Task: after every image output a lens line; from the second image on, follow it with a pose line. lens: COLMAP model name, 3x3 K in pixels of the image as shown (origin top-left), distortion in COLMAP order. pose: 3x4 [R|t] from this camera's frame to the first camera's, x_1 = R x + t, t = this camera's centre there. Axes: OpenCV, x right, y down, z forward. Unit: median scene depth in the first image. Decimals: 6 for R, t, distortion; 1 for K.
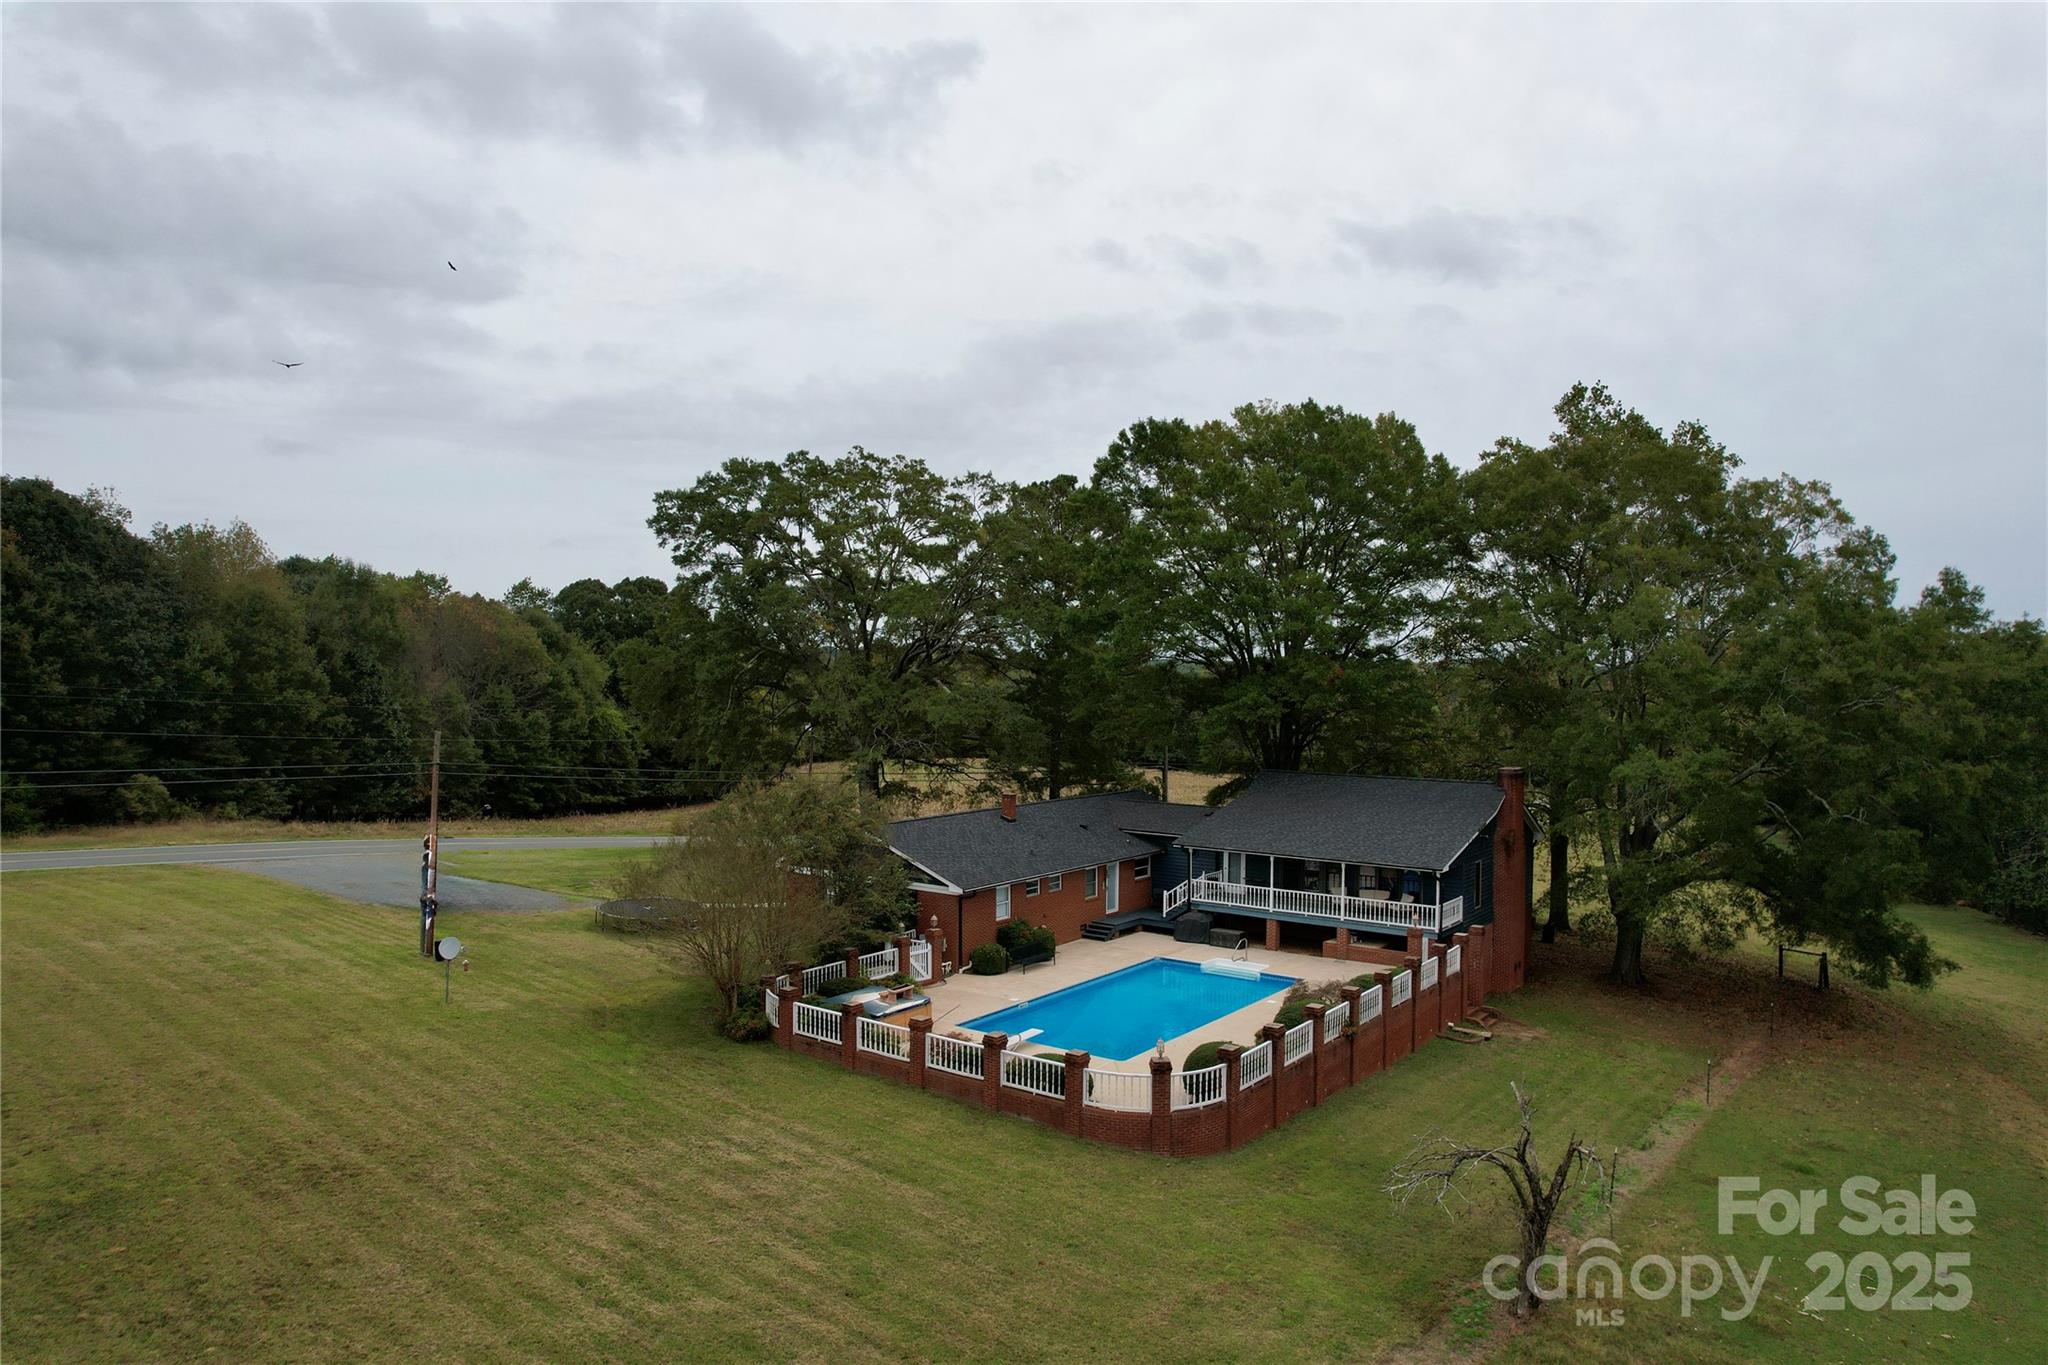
lens RADIAL K [[1309.6, 0, 1024.4], [0, 1309.6, 680.5], [0, 0, 1]] dist [-0.009148, 0.000357]
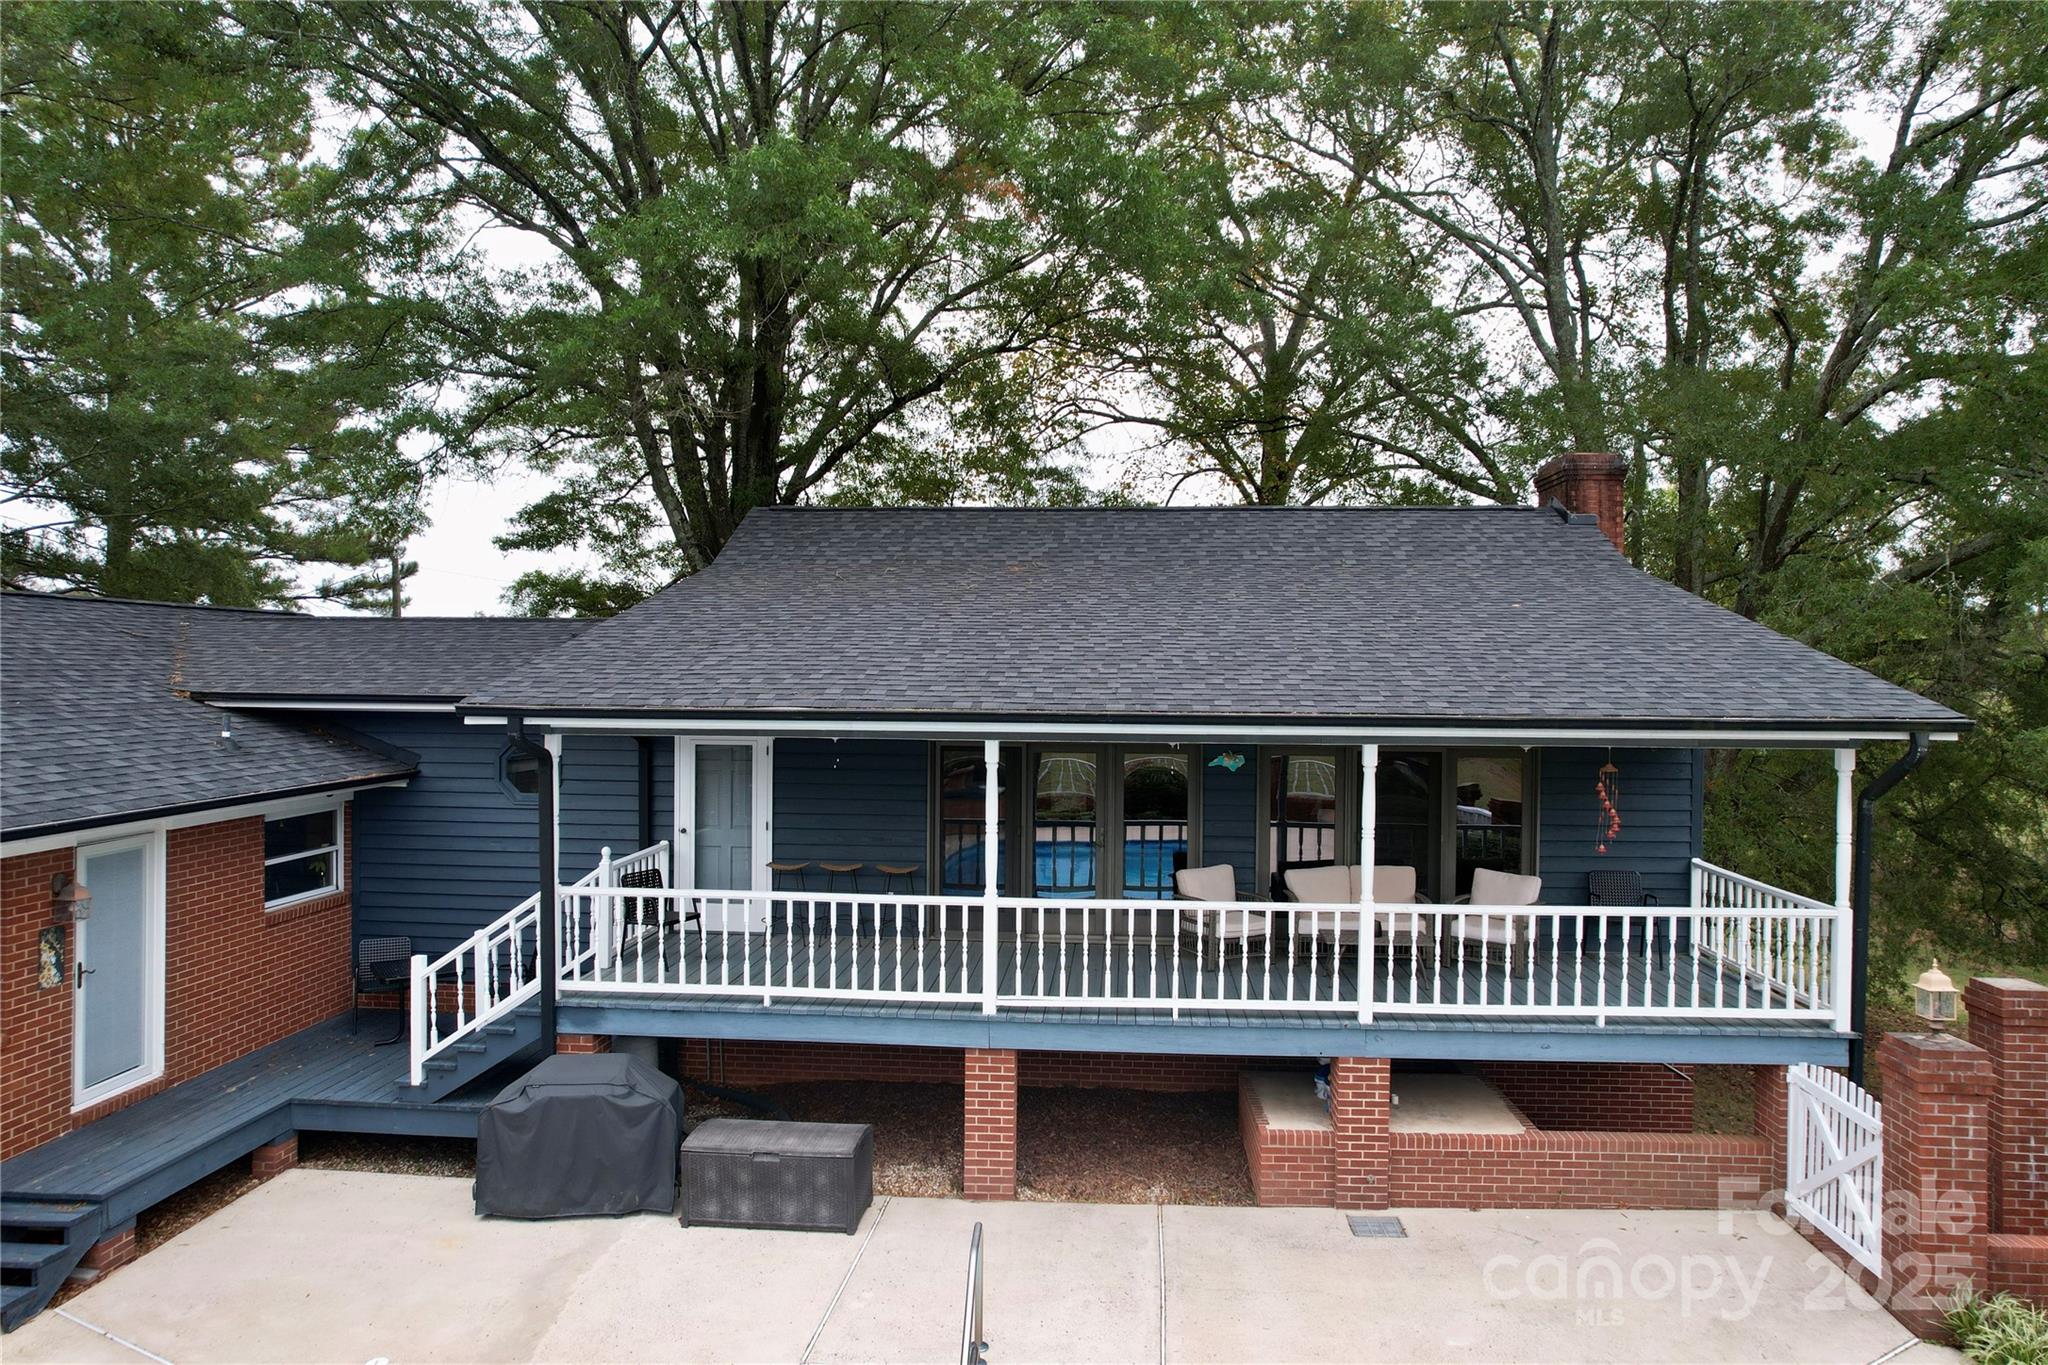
lens RADIAL K [[1309.6, 0, 1025.5], [0, 1309.6, 686.3], [0, 0, 1]] dist [-0.009148, 0.000357]
pose [[0.852792, -0.010805, 0.522139, 0.084339], [0.004349, 0.999898, 0.013588, 0.118117], [-0.522233, -0.009317, 0.852752, 0.788898]]
